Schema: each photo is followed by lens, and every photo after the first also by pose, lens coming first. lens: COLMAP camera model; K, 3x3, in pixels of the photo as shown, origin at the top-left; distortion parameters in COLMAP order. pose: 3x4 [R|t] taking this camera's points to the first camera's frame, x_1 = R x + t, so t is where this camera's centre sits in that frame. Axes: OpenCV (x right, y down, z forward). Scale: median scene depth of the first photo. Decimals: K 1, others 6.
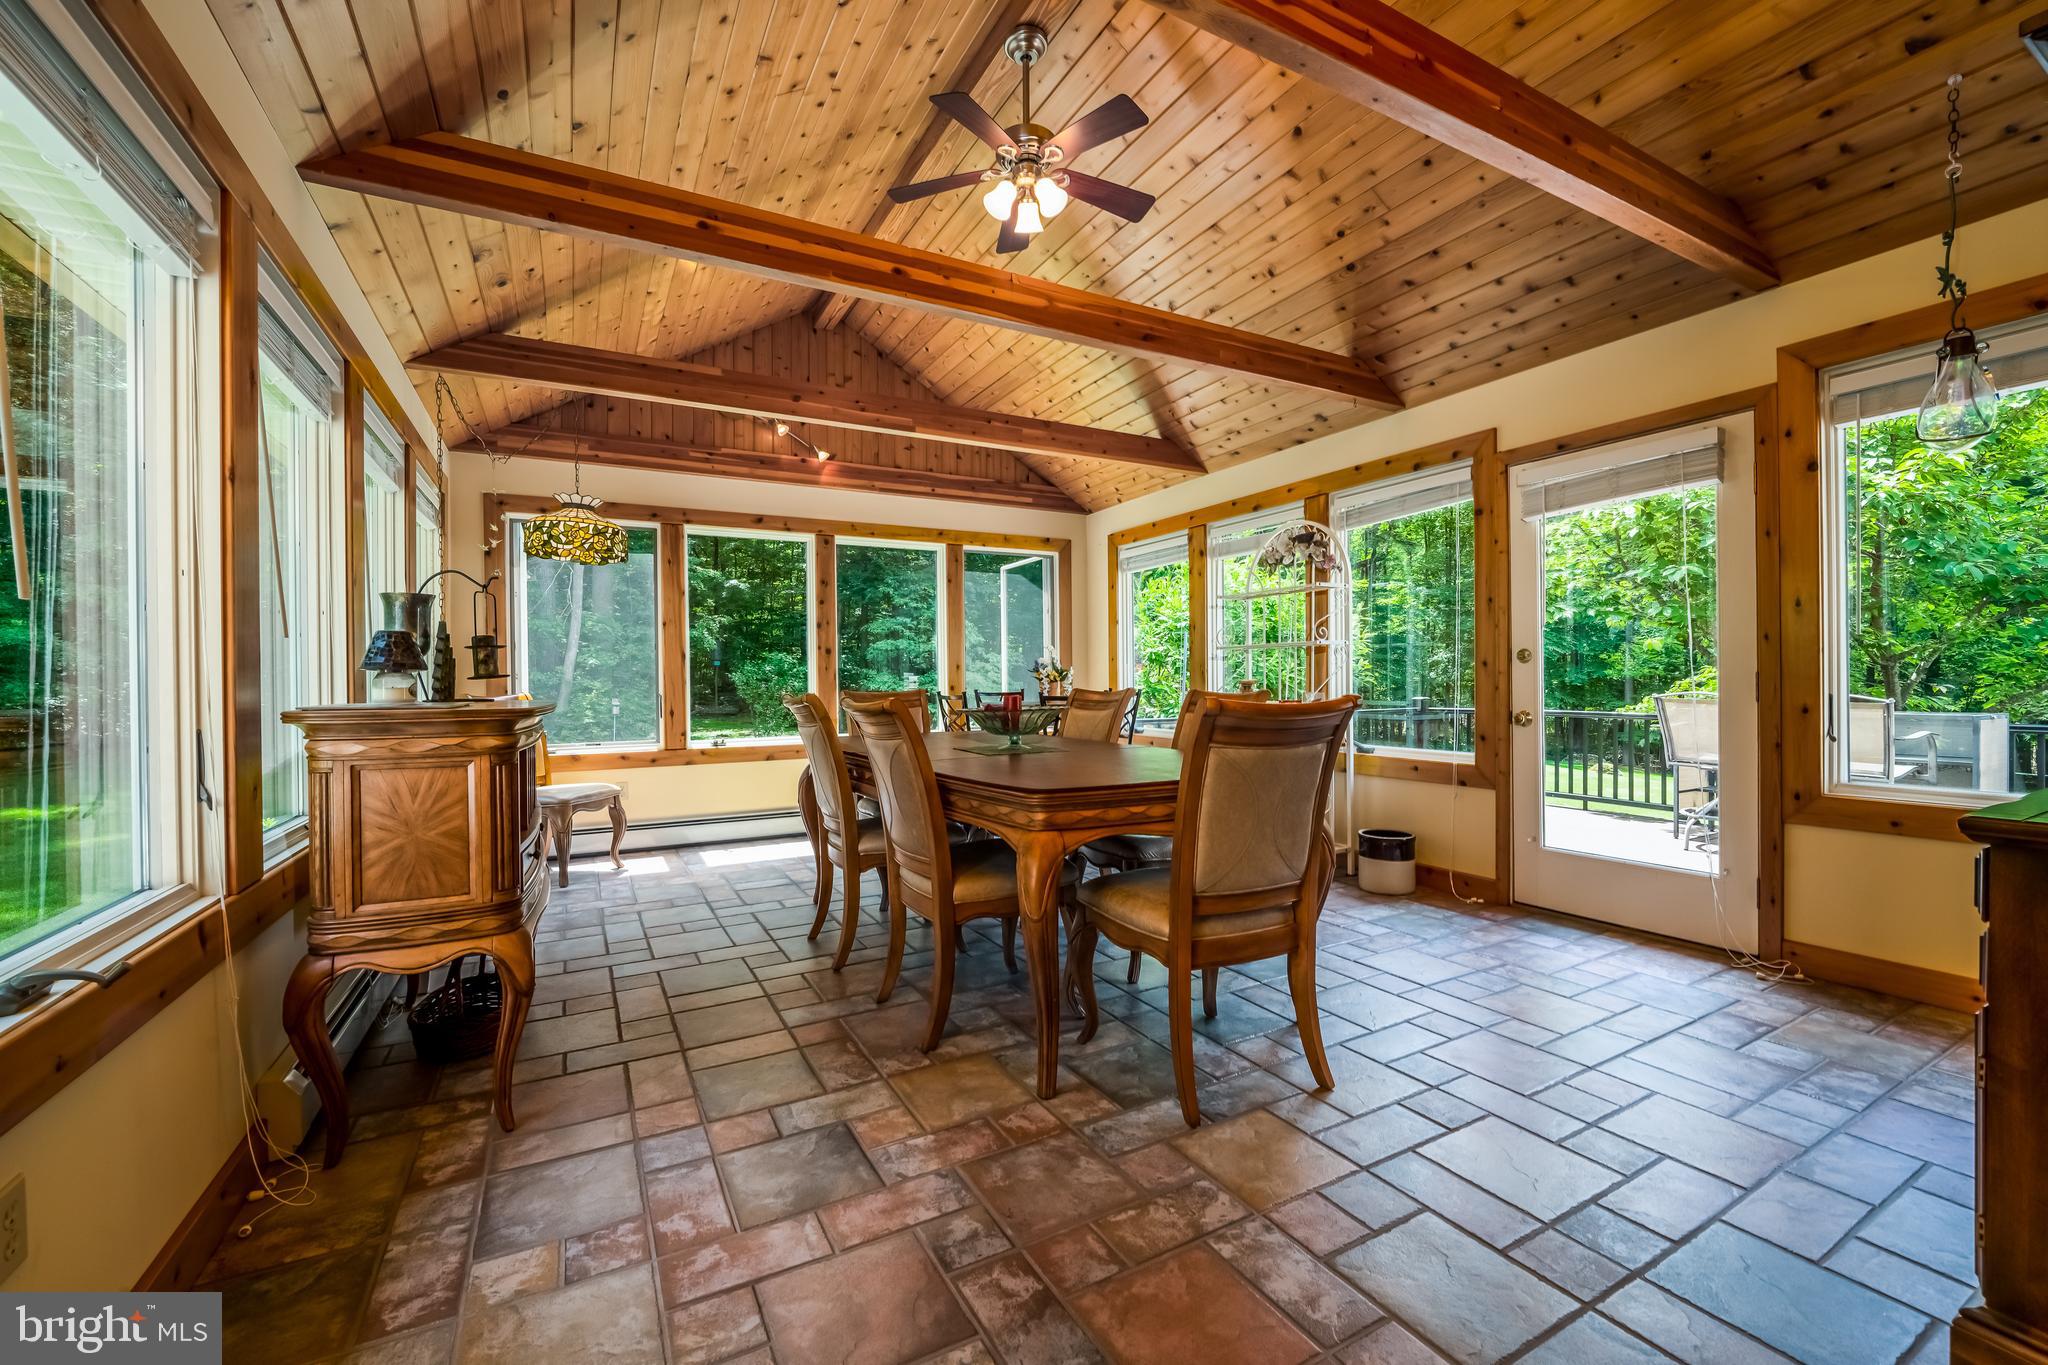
lens RADIAL K [[824.8, 0, 1020.8], [0, 824.8, 689.2], [0, 0, 1]] dist [-0.007262, -0.000495]
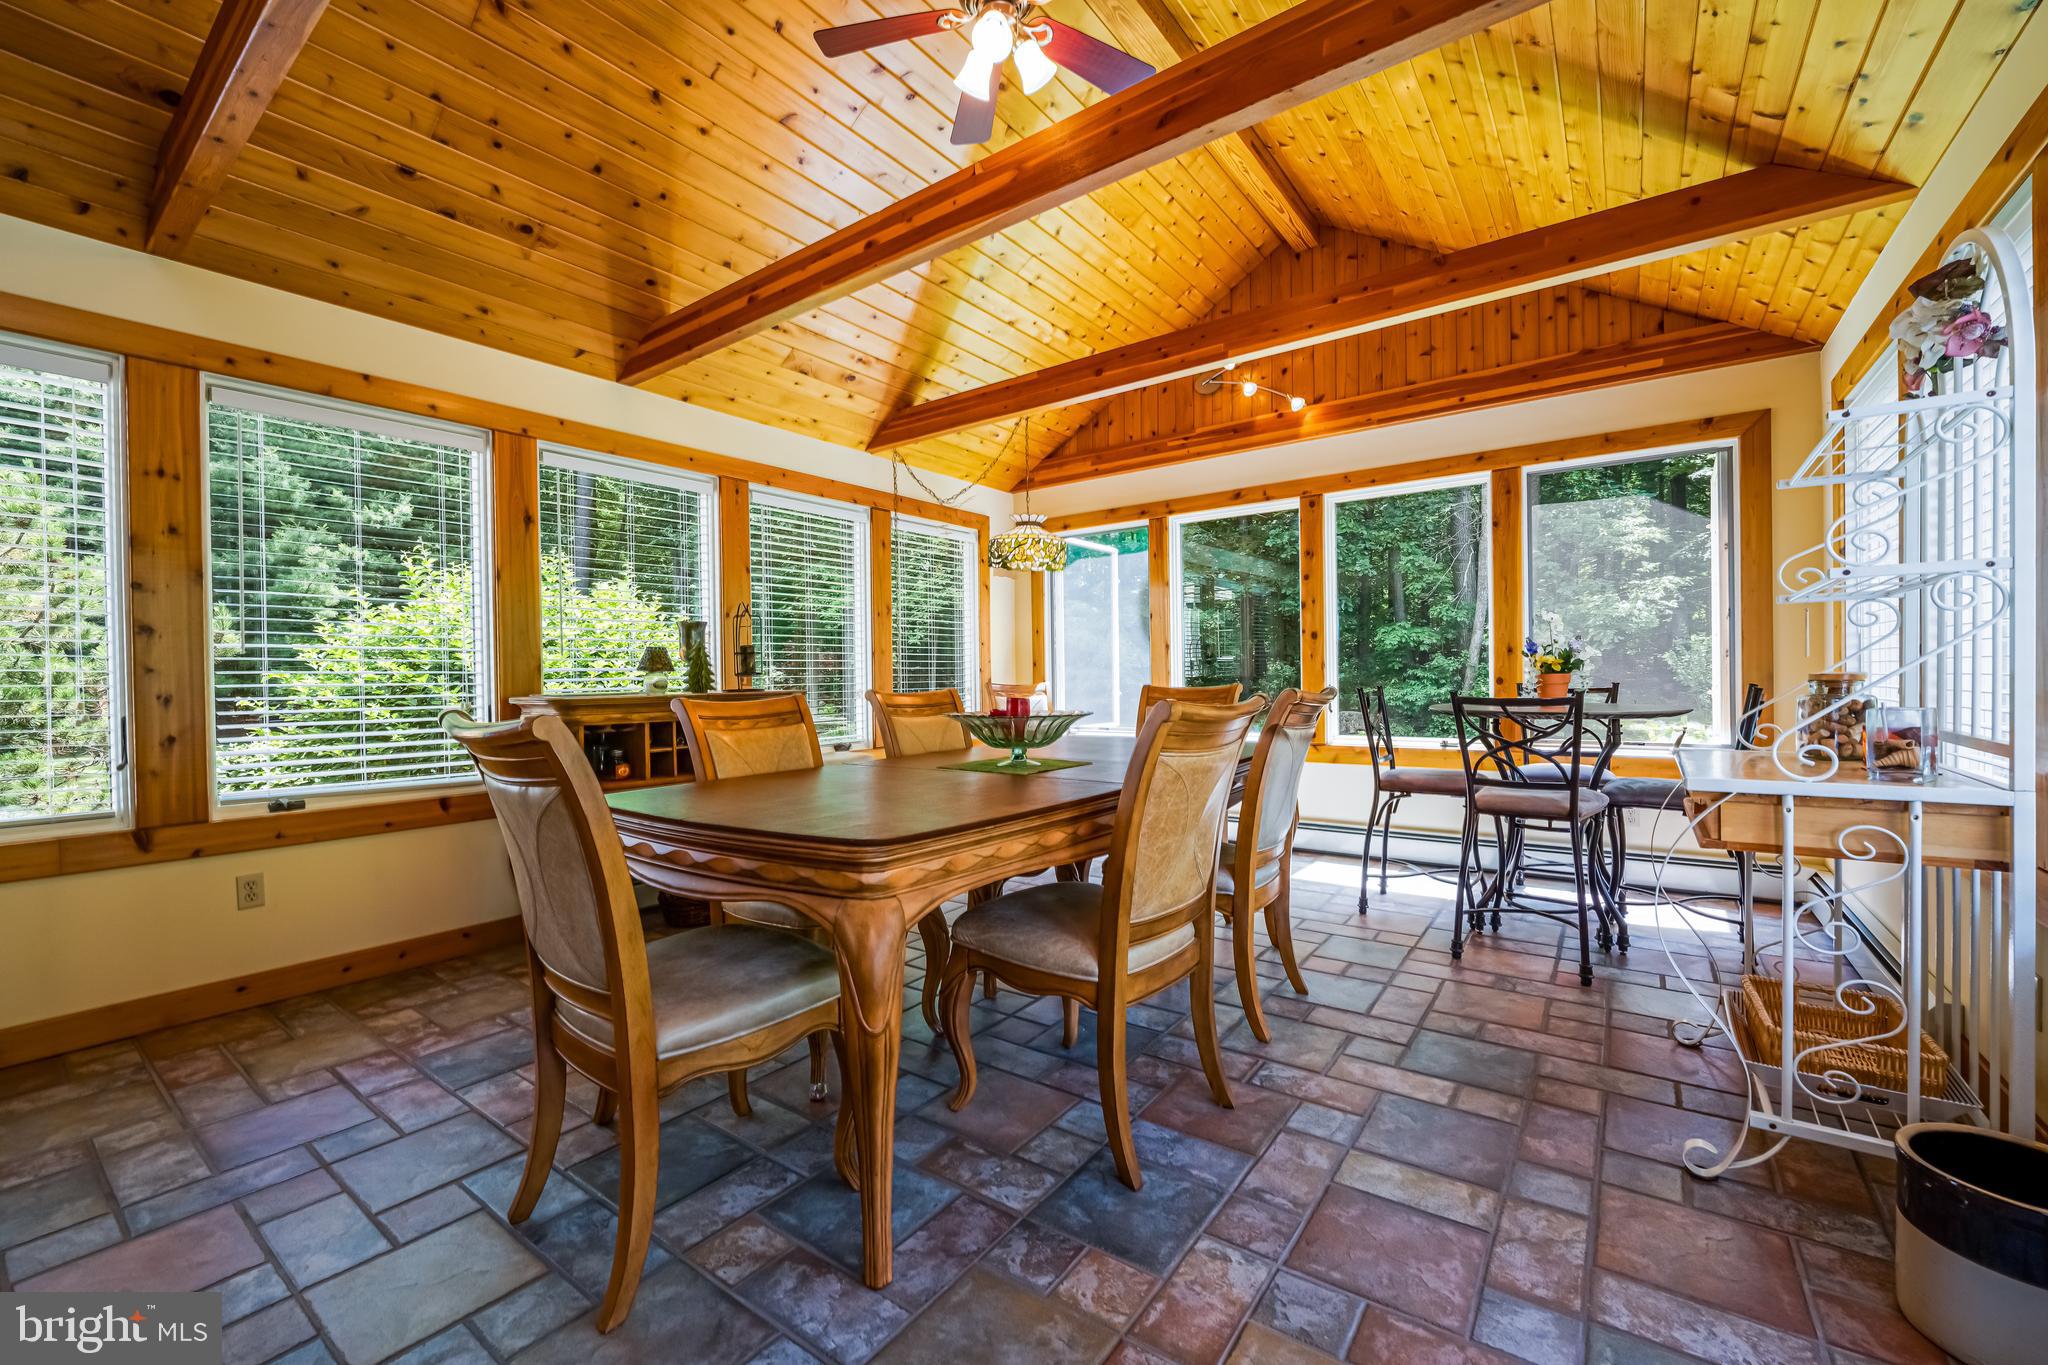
lens RADIAL K [[828.2, 0, 1020.0], [0, 828.2, 685.7], [0, 0, 1]] dist [-0.006883, -0.000812]
pose [[0.427496, 0.013958, -0.903910, 0.902899], [-0.000182, 0.999882, 0.015354, -0.018269], [0.904017, -0.006399, 0.427448, 0.854958]]
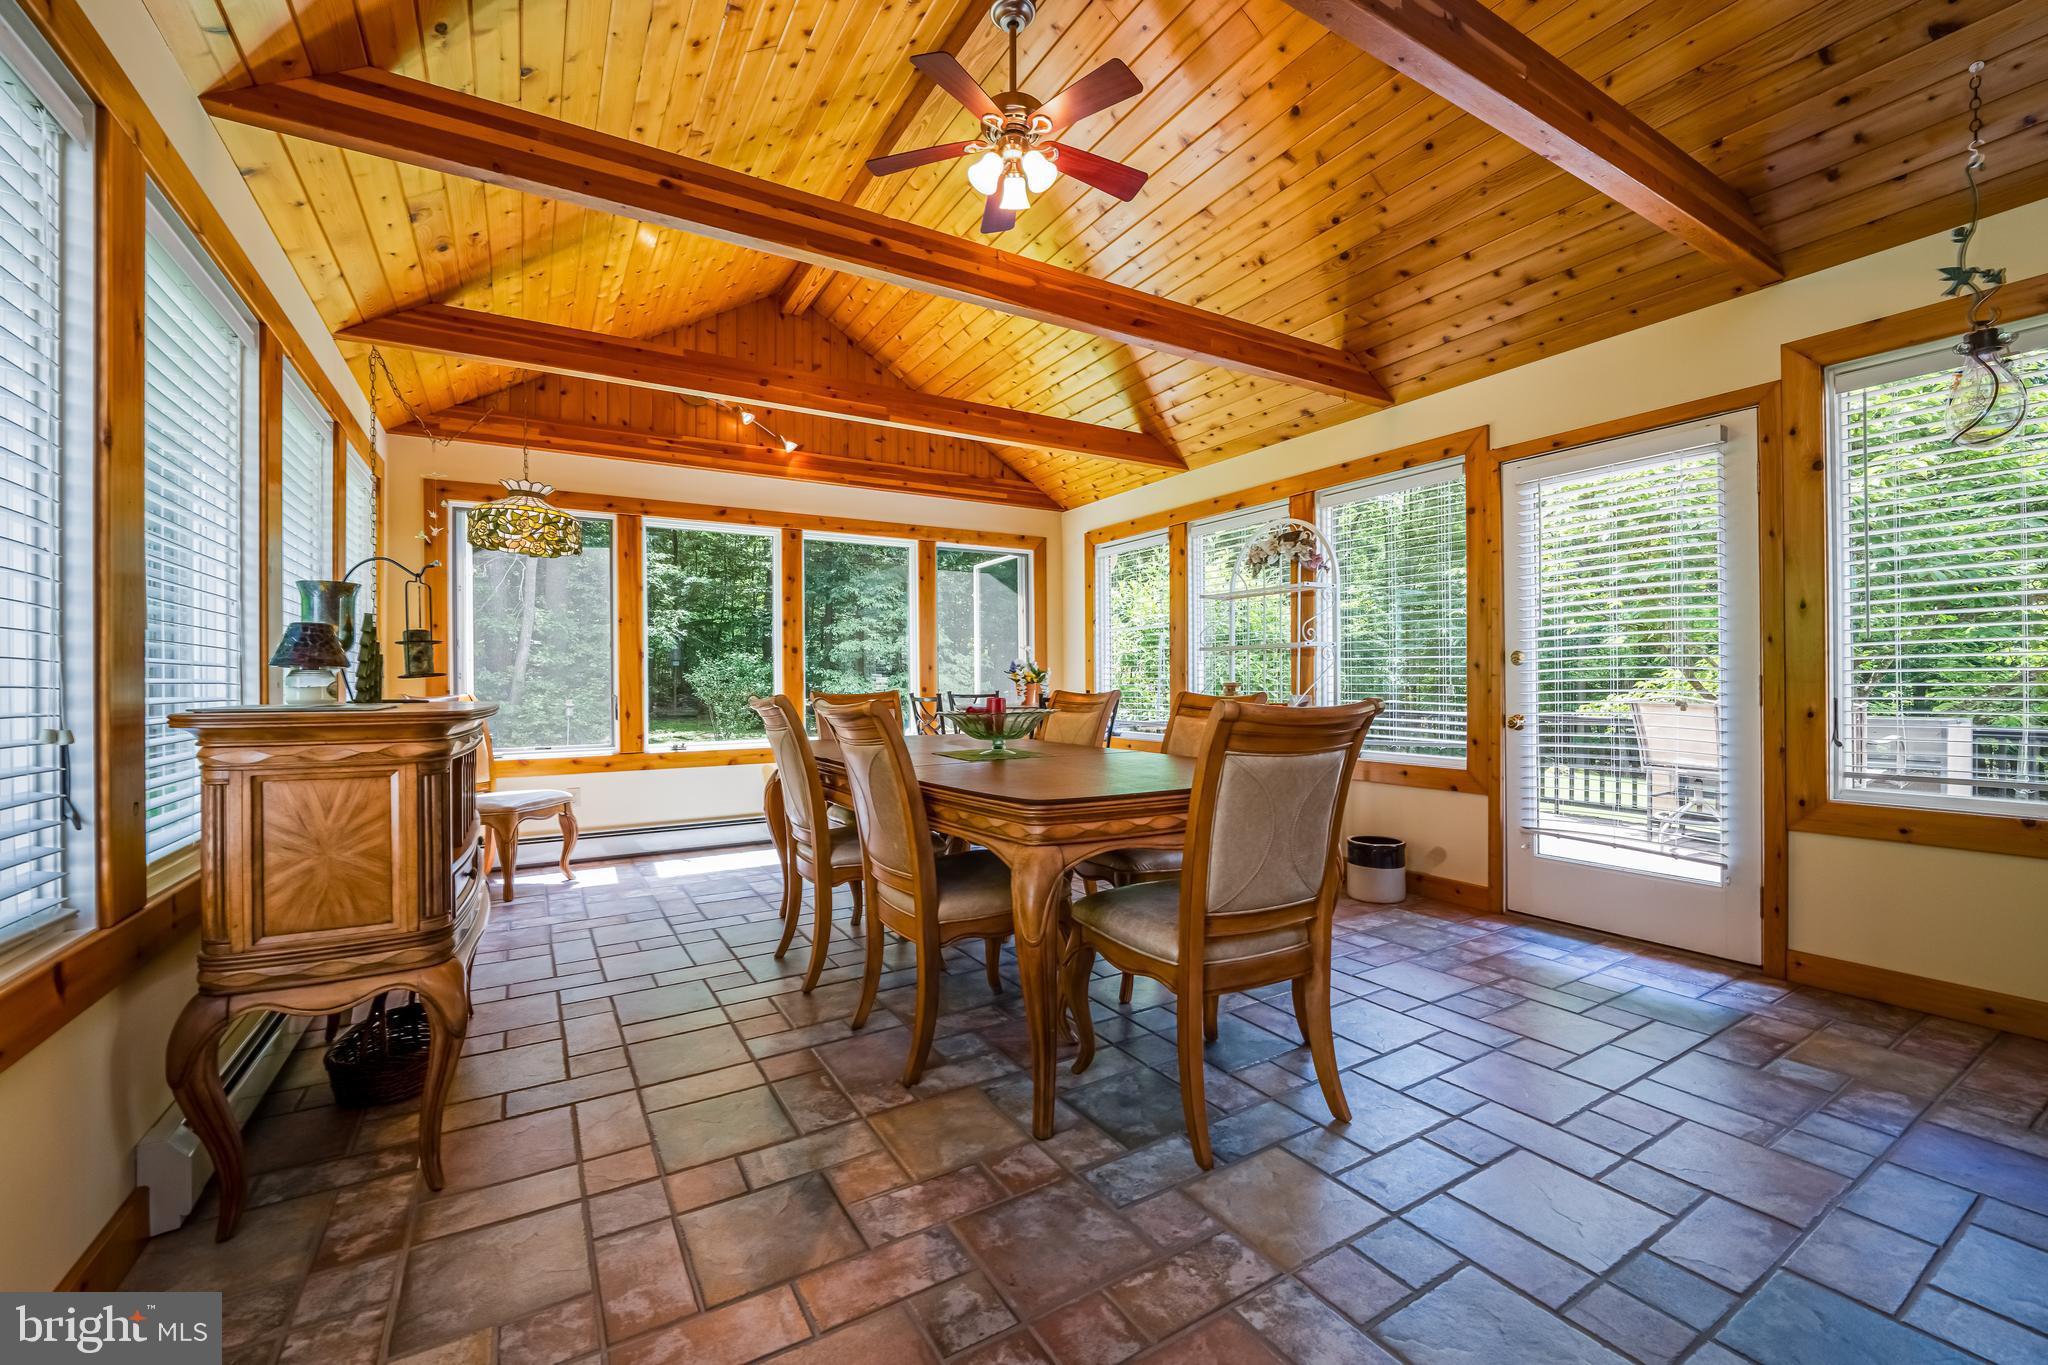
lens RADIAL K [[828.2, 0, 1020.0], [0, 828.2, 685.7], [0, 0, 1]] dist [-0.006883, -0.000812]
pose [[0.999106, 0.003321, 0.042141, -0.029161], [-0.003064, 0.999976, -0.006144, 0.000151], [-0.042161, 0.006009, 0.999093, 0.068089]]
